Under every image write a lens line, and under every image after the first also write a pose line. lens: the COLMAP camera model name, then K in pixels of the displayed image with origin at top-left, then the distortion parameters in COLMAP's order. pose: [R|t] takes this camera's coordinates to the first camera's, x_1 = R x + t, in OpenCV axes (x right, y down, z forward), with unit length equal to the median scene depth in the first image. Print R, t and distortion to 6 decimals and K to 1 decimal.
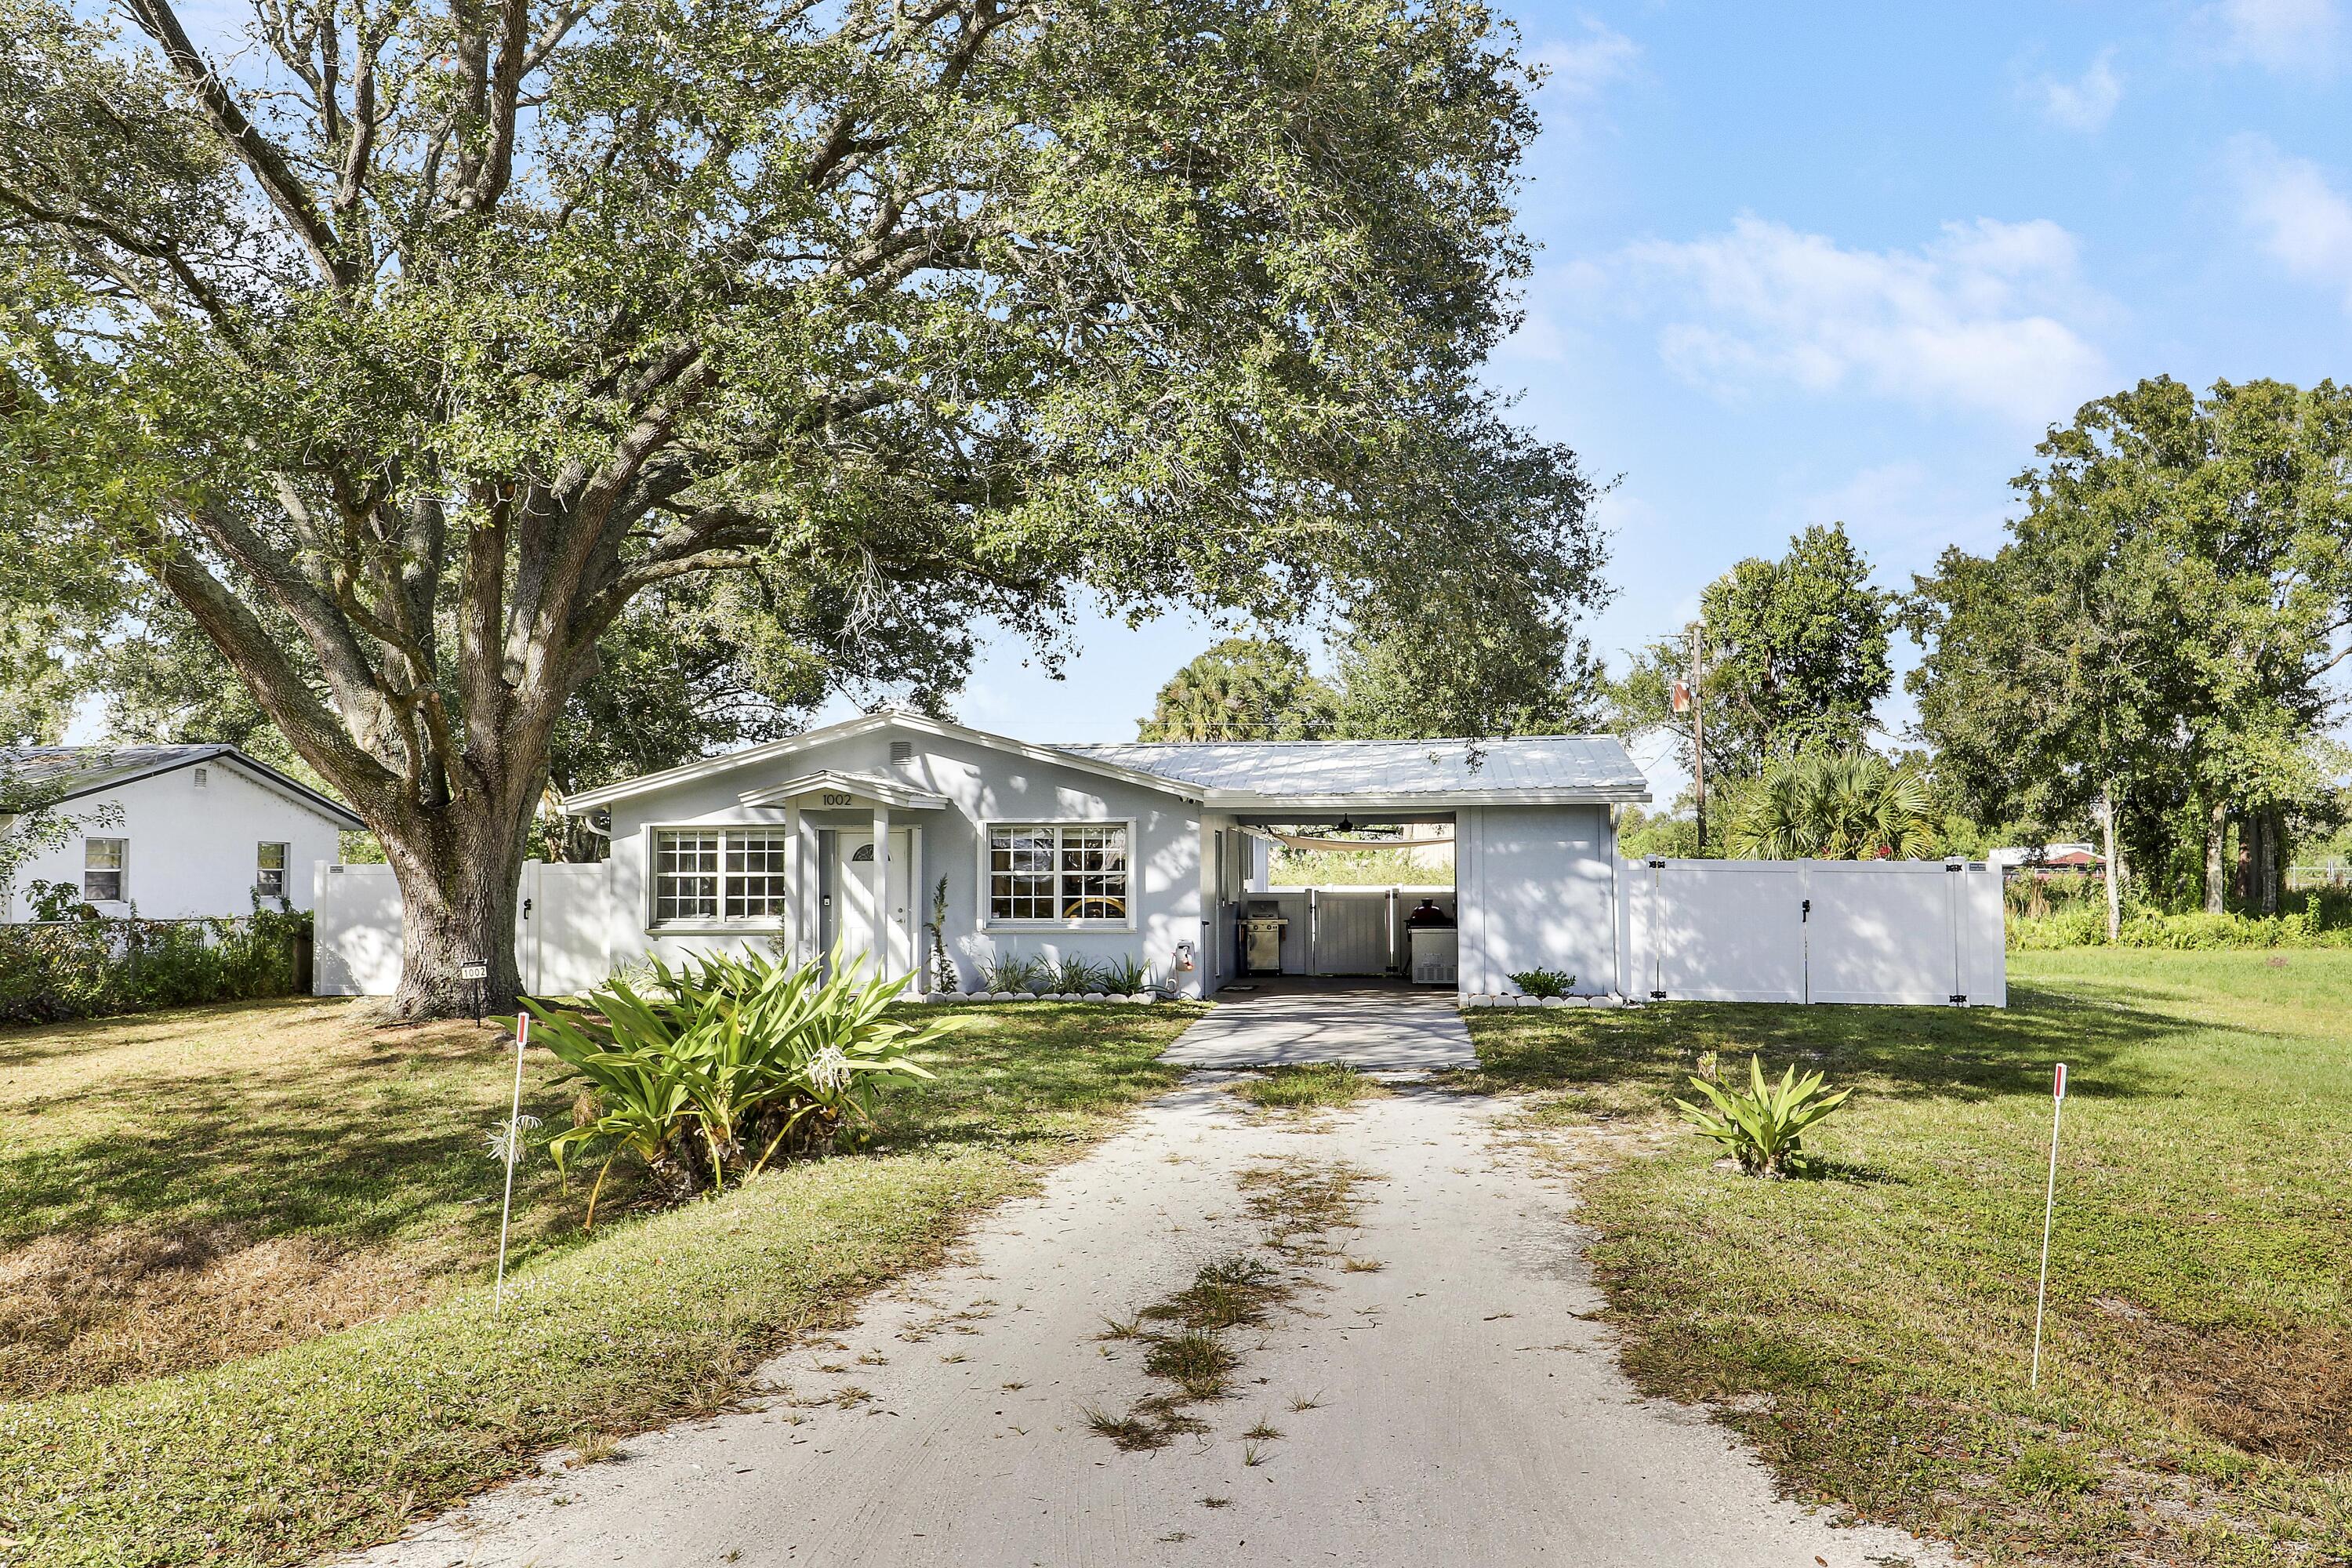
lens RADIAL K [[1612.9, 0, 1181.7], [0, 1612.9, 810.4], [0, 0, 1]] dist [0.024438, -0.002791]
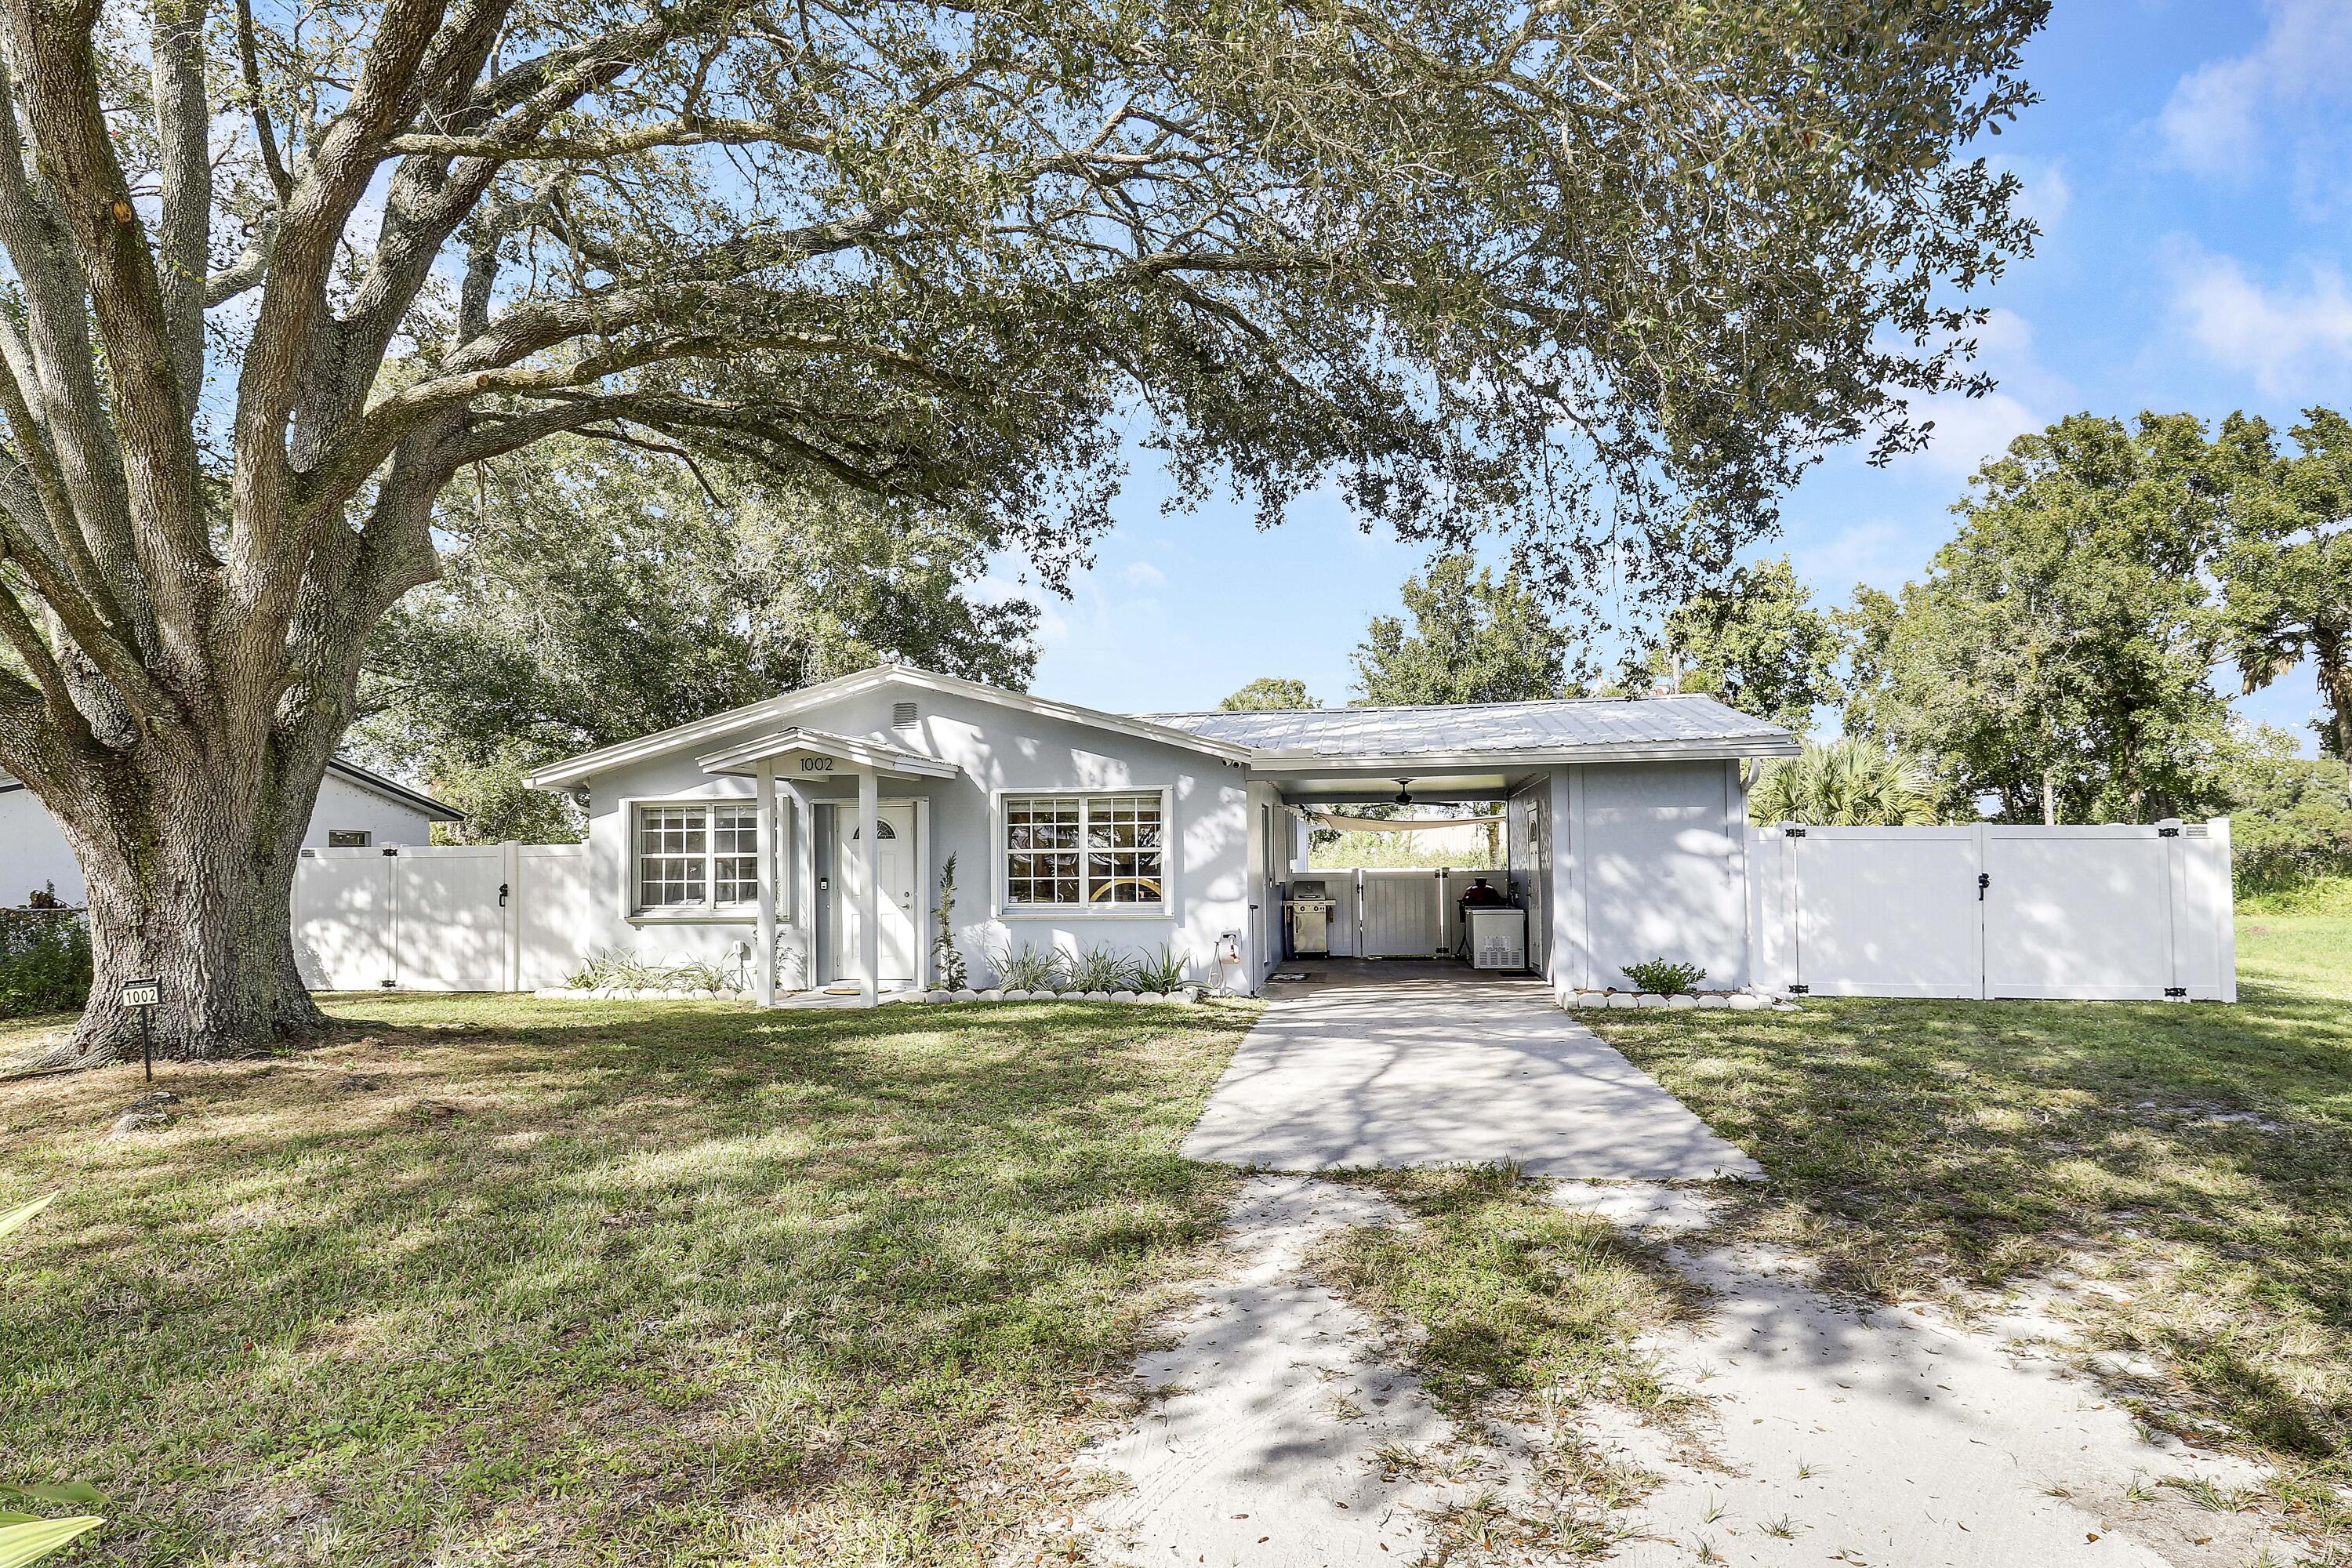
lens RADIAL K [[1115.1, 0, 1177.2], [0, 1115.1, 840.4], [0, 0, 1]] dist [-0.003327, -0.000688]
pose [[0.999041, -0.009221, -0.042808, -0.000380], [0.009997, 0.999789, 0.017933, 0.022811], [0.042634, -0.018343, 0.998922, 0.396166]]
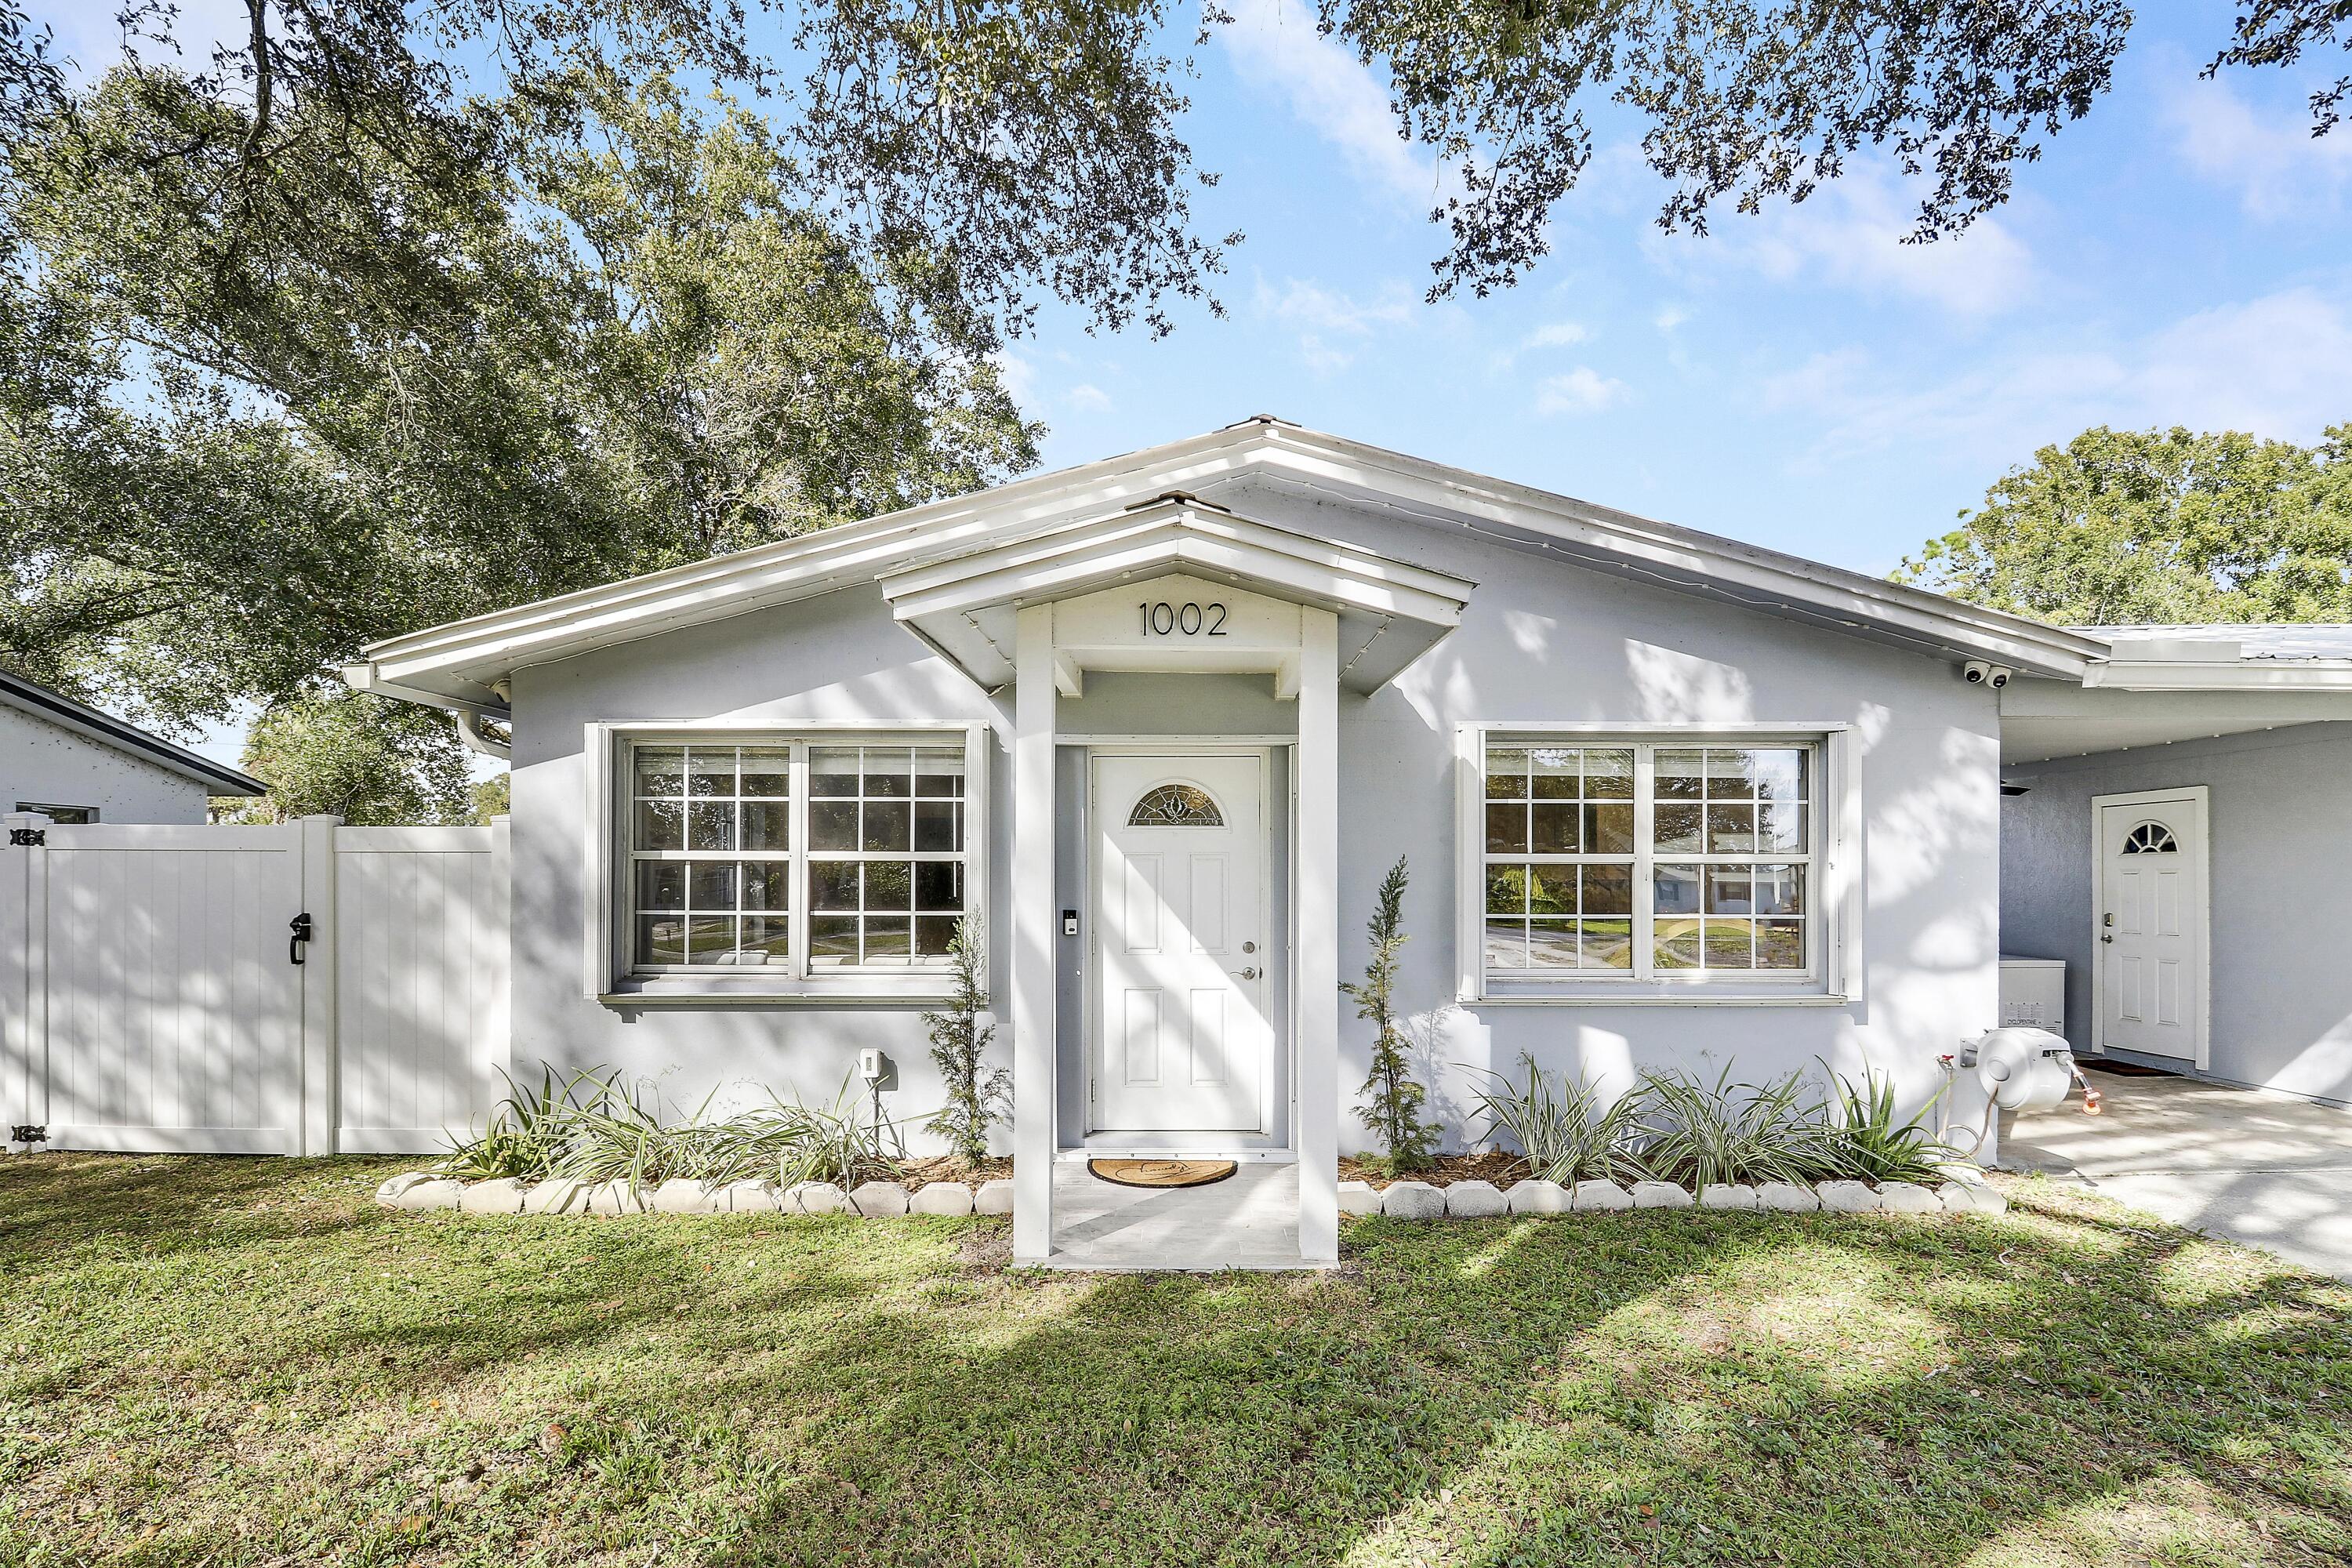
lens RADIAL K [[1045.0, 0, 1178.1], [0, 1045.0, 872.1], [0, 0, 1]] dist [0.002086, -0.011237]
pose [[0.996445, 0.005190, 0.084083, -0.212590], [-0.008720, 0.999093, 0.041676, 0.031918], [-0.083791, -0.042261, 0.995587, 0.733534]]
